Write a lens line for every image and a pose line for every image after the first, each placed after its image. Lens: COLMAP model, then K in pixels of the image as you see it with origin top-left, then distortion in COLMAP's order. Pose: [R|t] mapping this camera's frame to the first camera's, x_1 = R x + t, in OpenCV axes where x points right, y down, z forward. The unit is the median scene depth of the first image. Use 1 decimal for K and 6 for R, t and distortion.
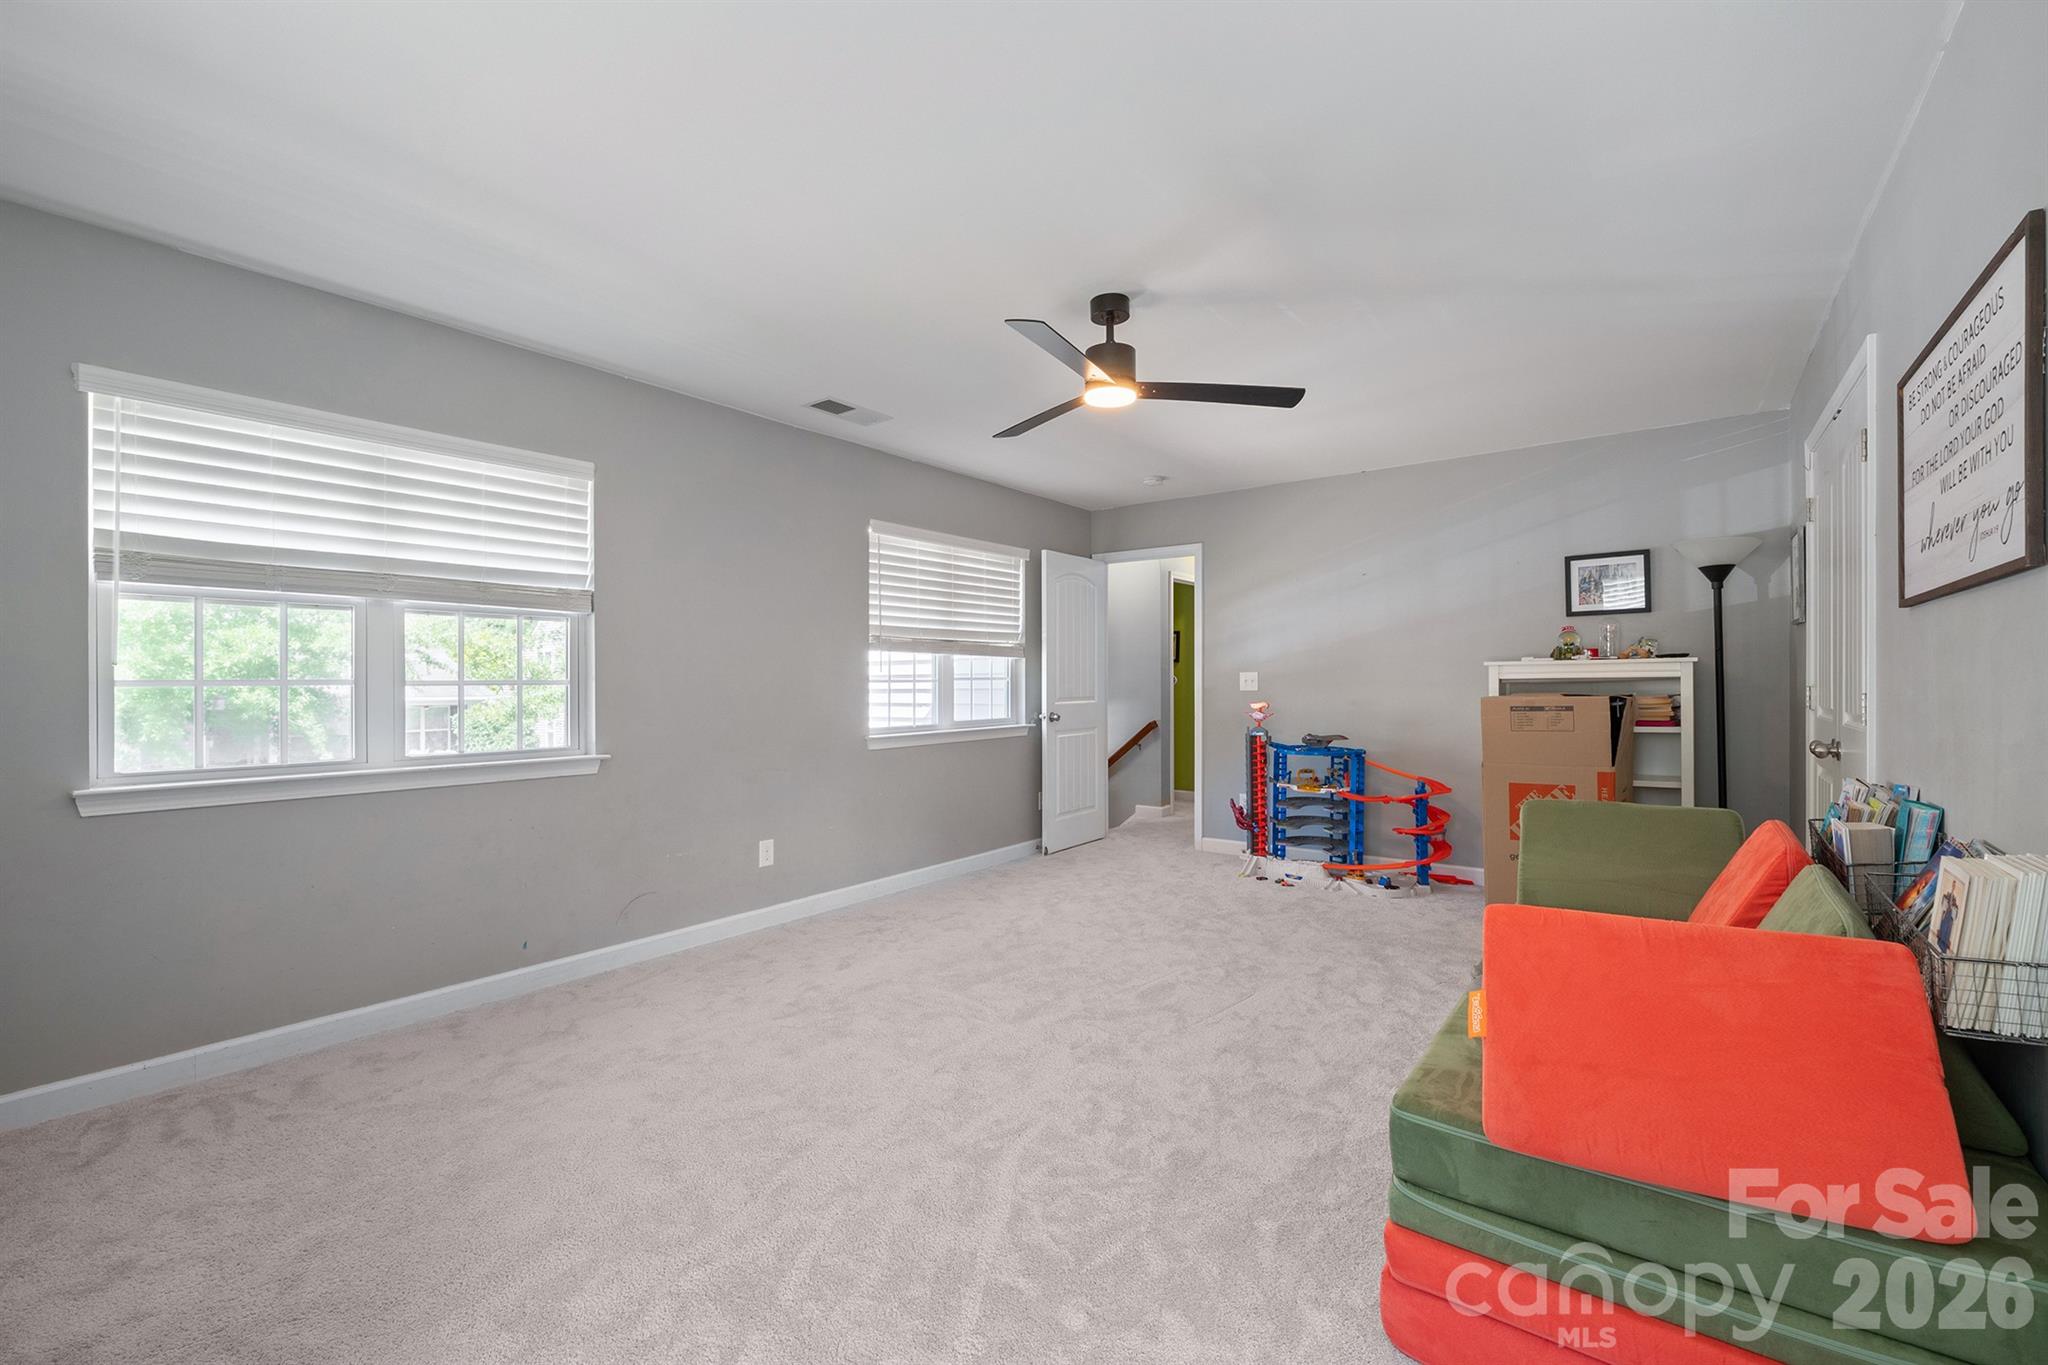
lens RADIAL K [[858.6, 0, 1029.7], [0, 858.6, 670.3], [0, 0, 1]] dist [-0.005728, -0.000618]
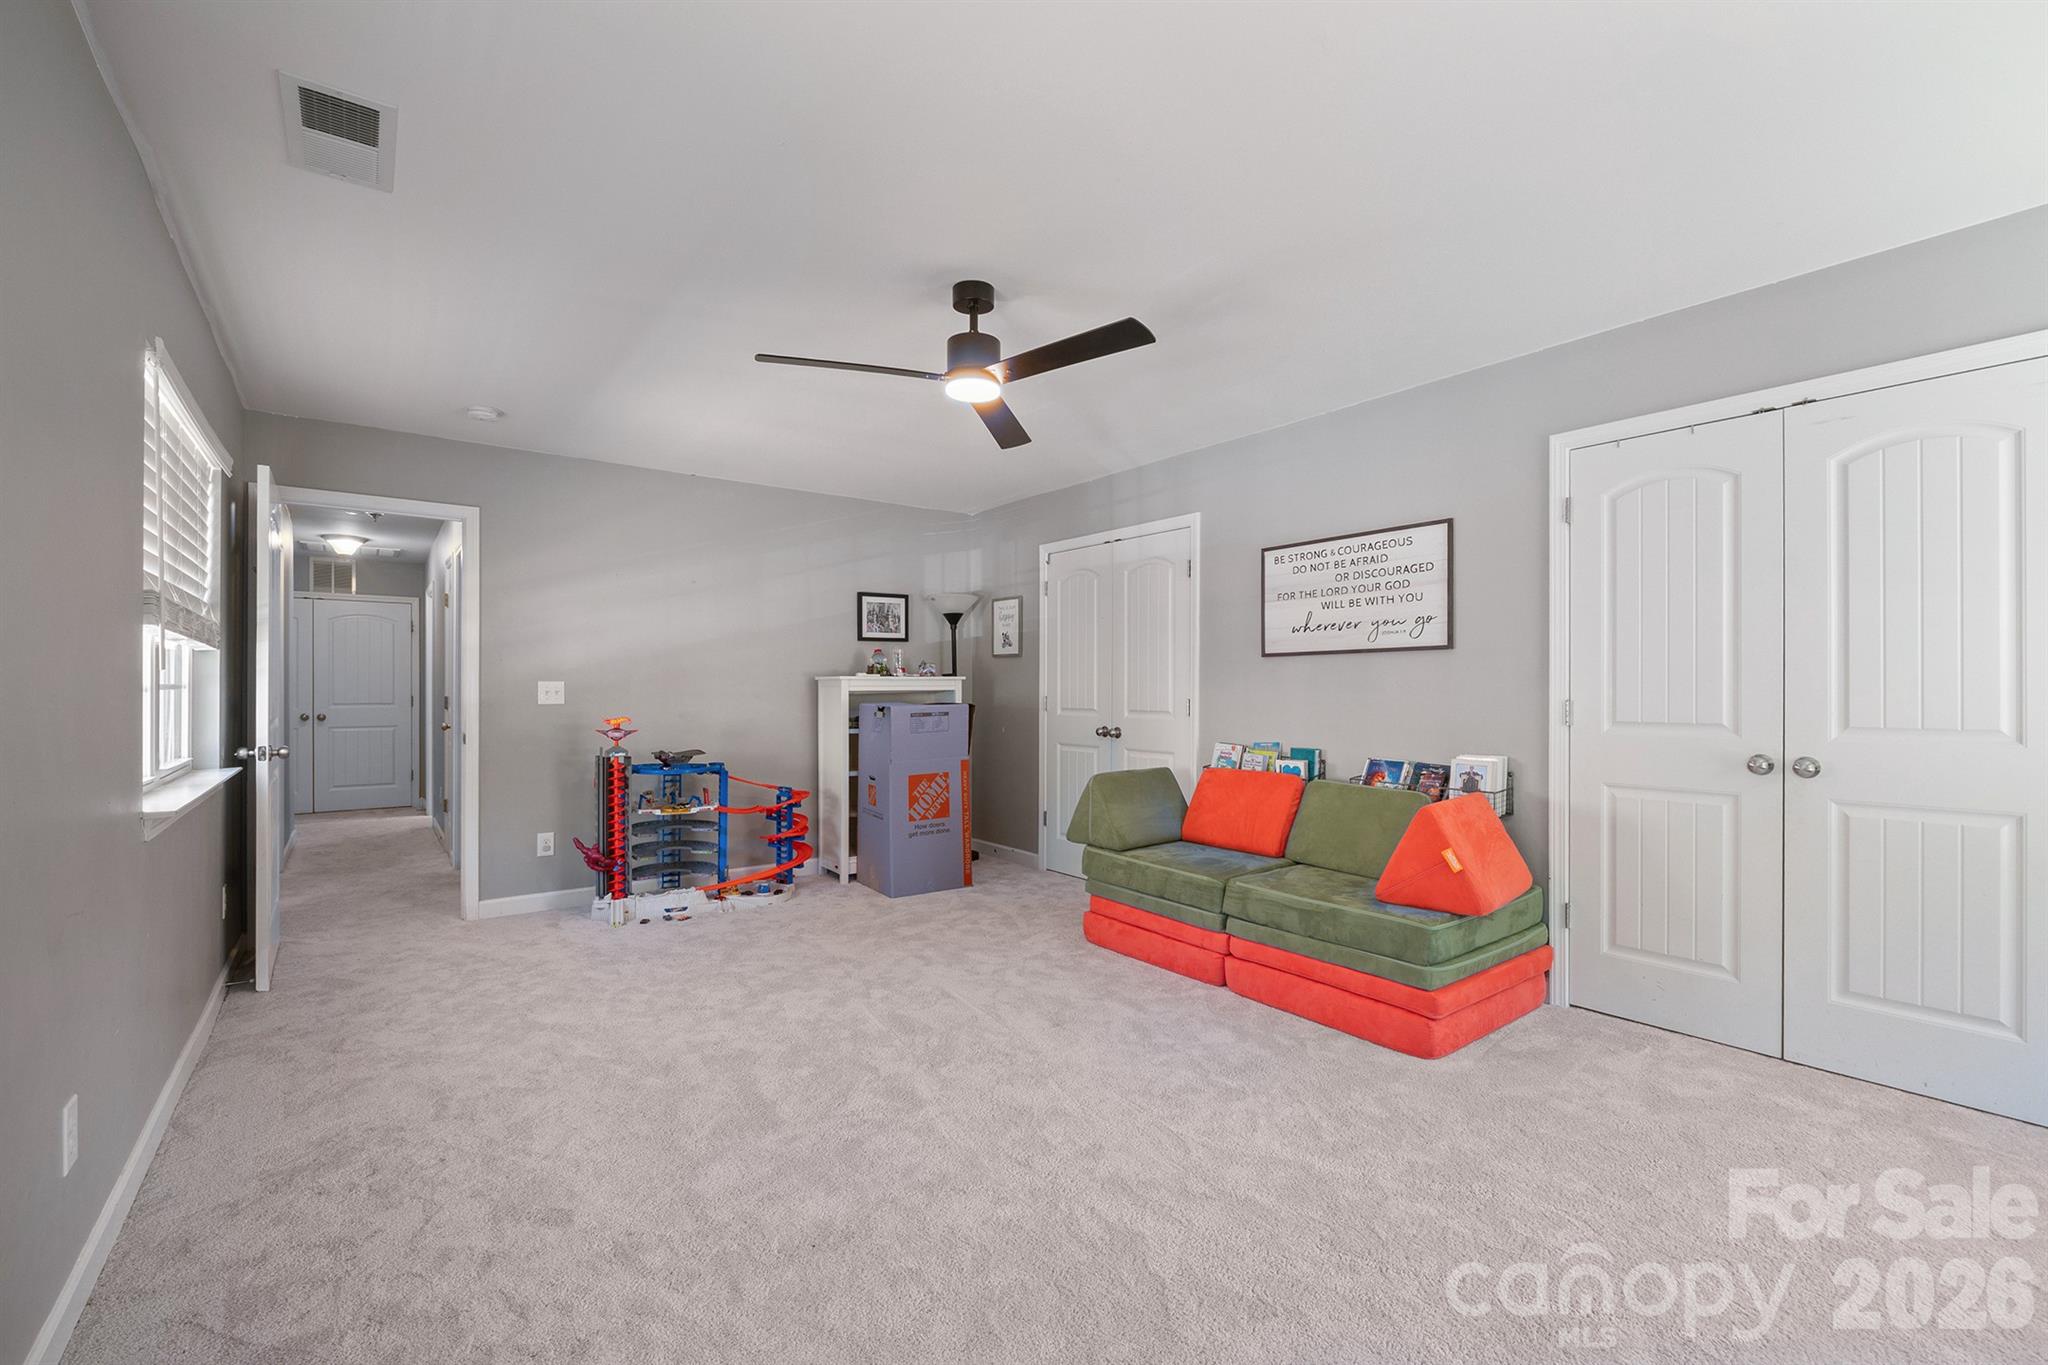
lens RADIAL K [[869.6, 0, 1024.0], [0, 869.6, 682.5], [0, 0, 1]] dist [-0.003613, -0.000937]
pose [[0.269492, 0.013047, 0.962914, -0.567593], [-0.012417, 0.999872, -0.010073, 0.008075], [-0.962923, -0.009241, 0.269620, 0.481934]]
